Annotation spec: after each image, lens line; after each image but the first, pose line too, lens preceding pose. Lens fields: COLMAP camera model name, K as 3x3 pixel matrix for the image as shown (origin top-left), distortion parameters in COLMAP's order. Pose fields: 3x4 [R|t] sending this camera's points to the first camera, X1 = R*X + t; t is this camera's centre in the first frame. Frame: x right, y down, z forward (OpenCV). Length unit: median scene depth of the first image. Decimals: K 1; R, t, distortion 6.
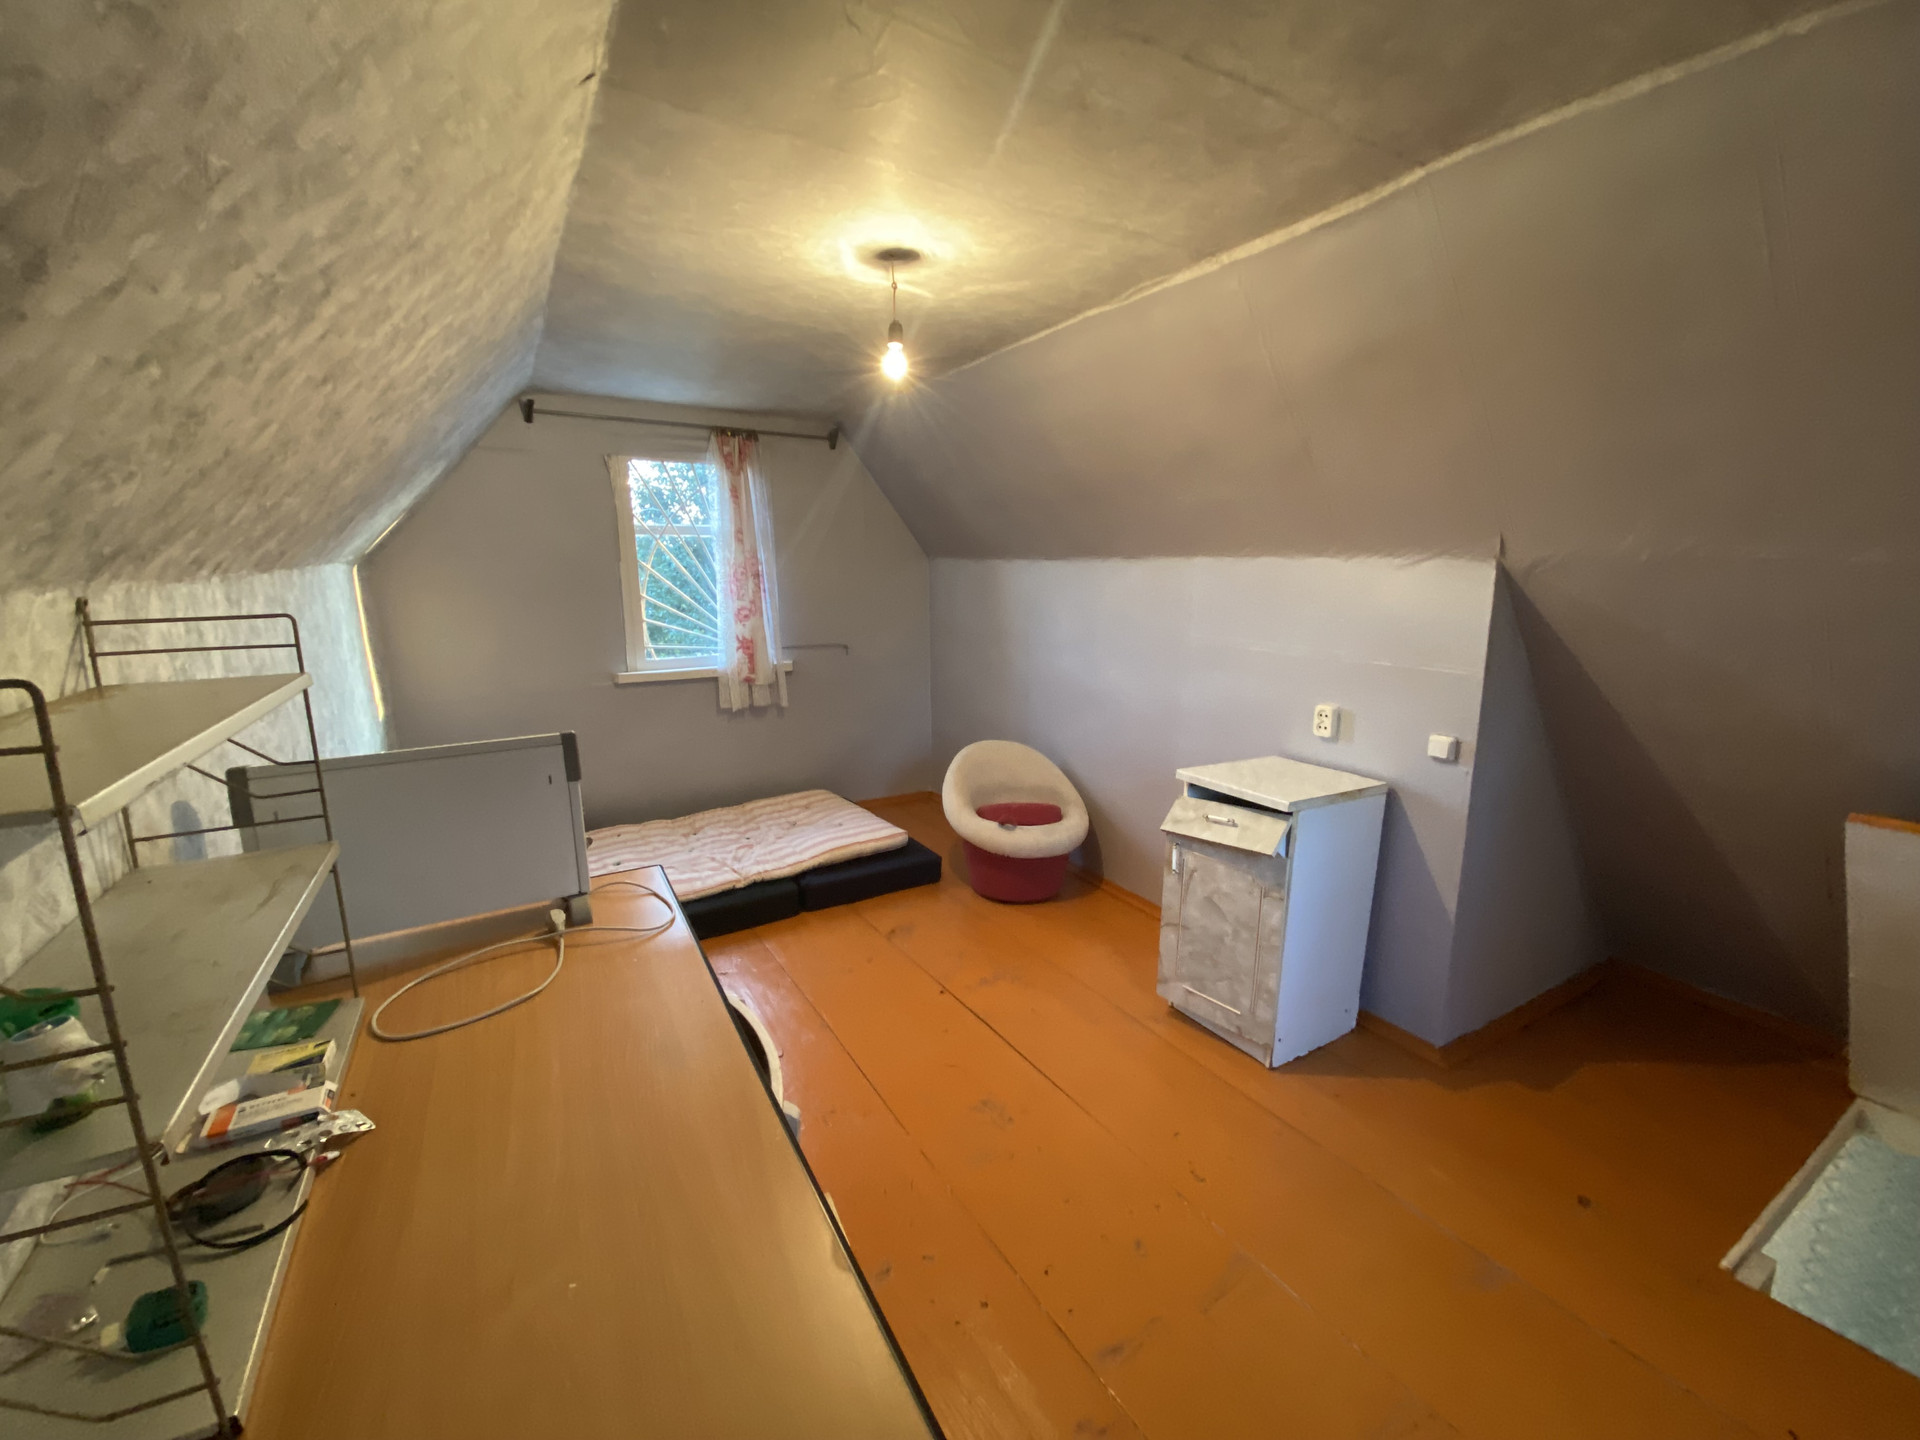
lens RADIAL K [[772.3, 0, 960.0], [0, 772.3, 720.0], [0, 0, 1]] dist [0.000314, -0.000165]
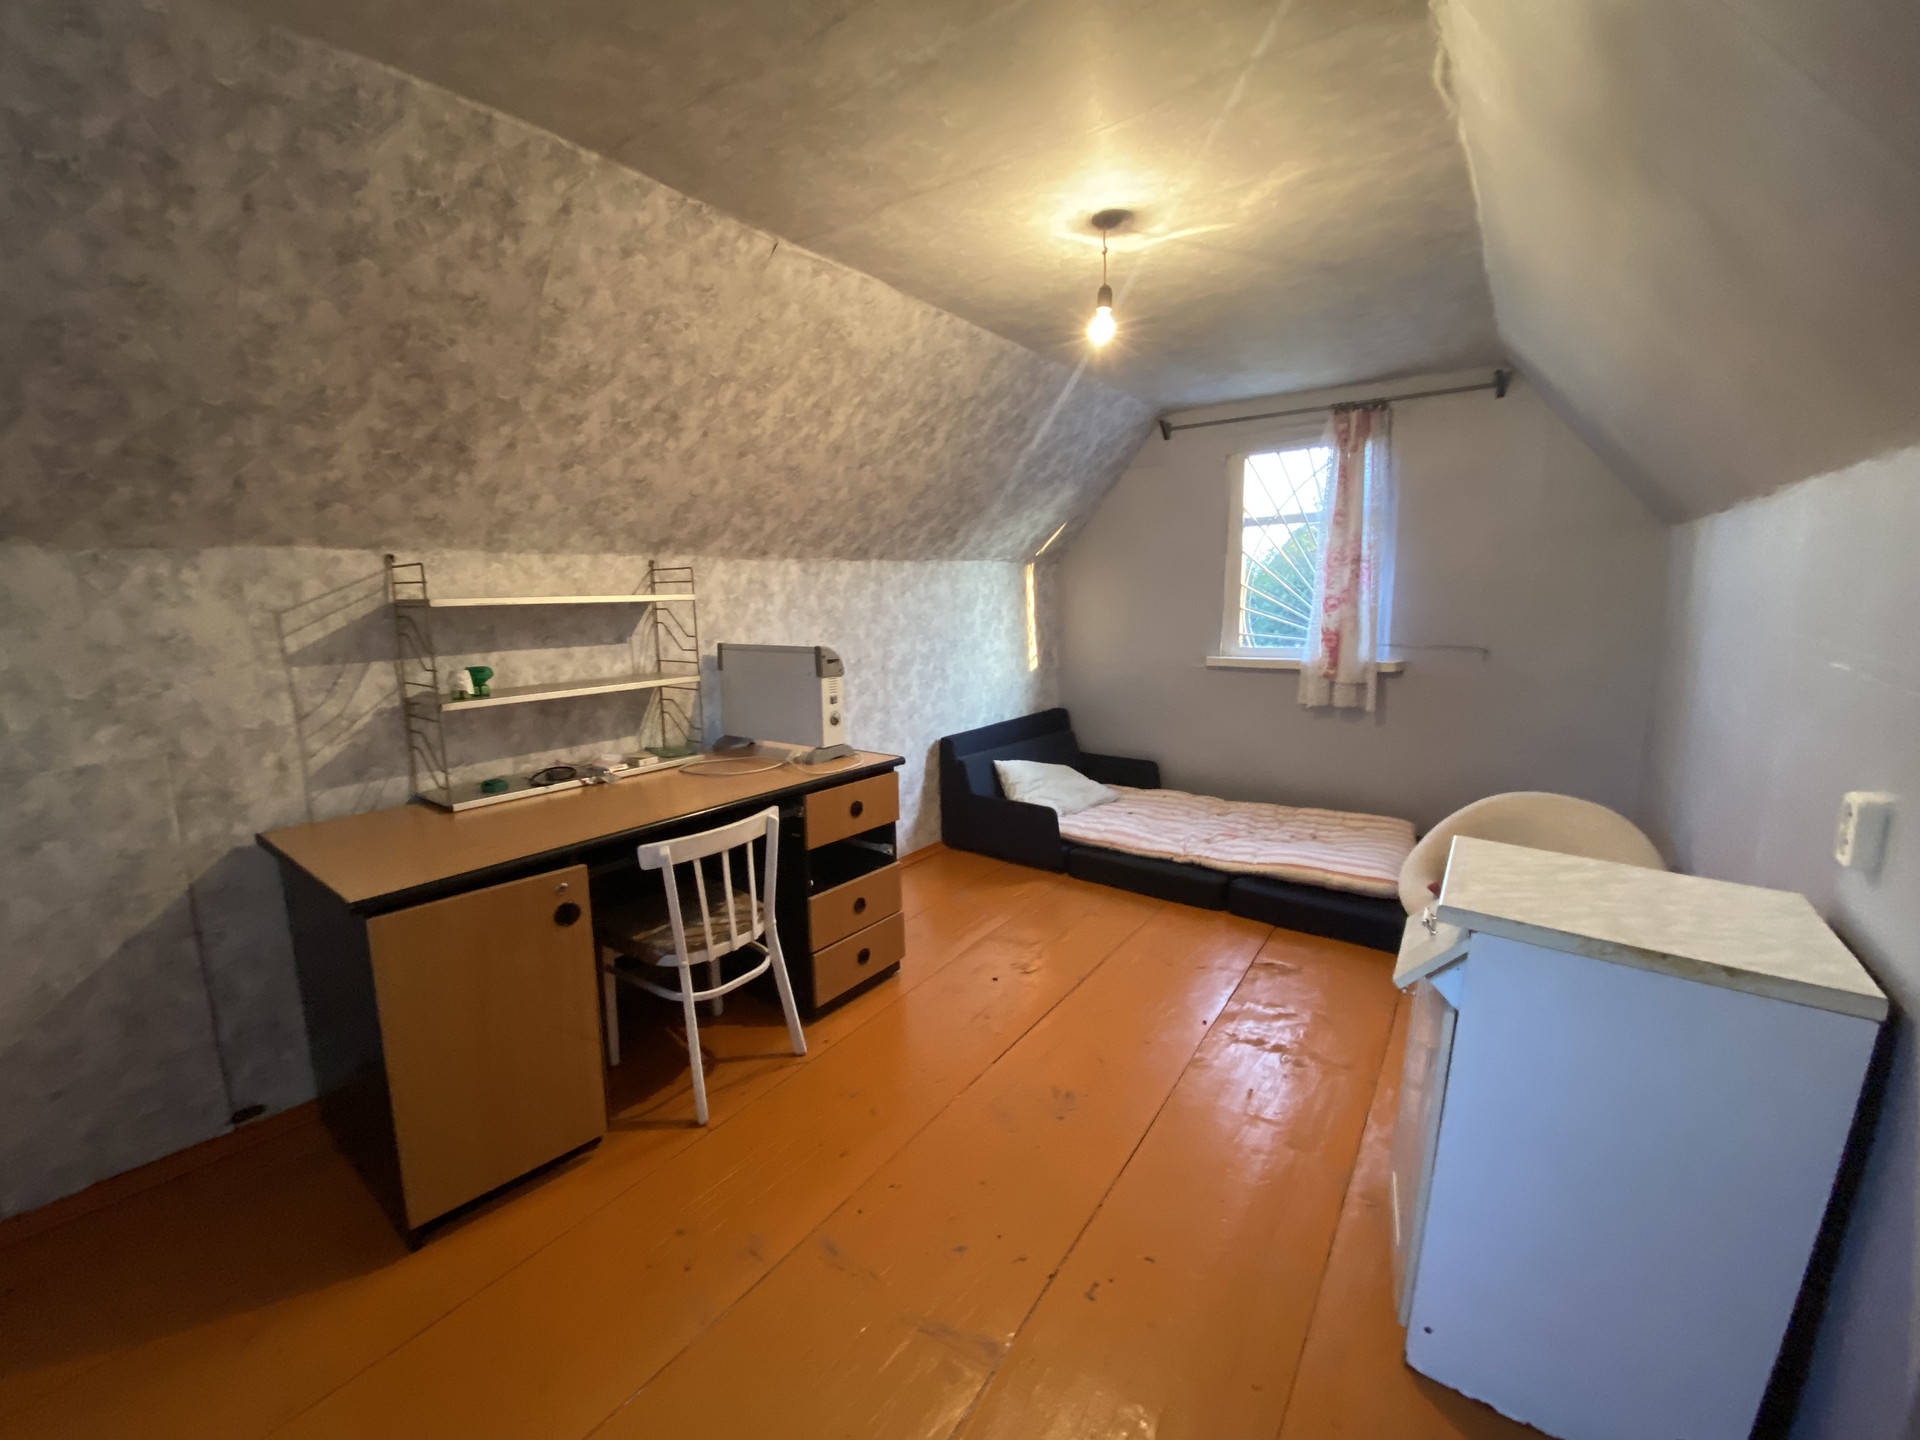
lens RADIAL K [[781.5, 0, 953.6], [0, 781.5, 711.1], [0, 0, 1]] dist [0.001901, -0.000044]
pose [[0.372214, 0.139156, -0.917656, 0.463325], [-0.171179, 0.982028, 0.079485, -0.009516], [0.912225, 0.127498, 0.389345, 0.266189]]
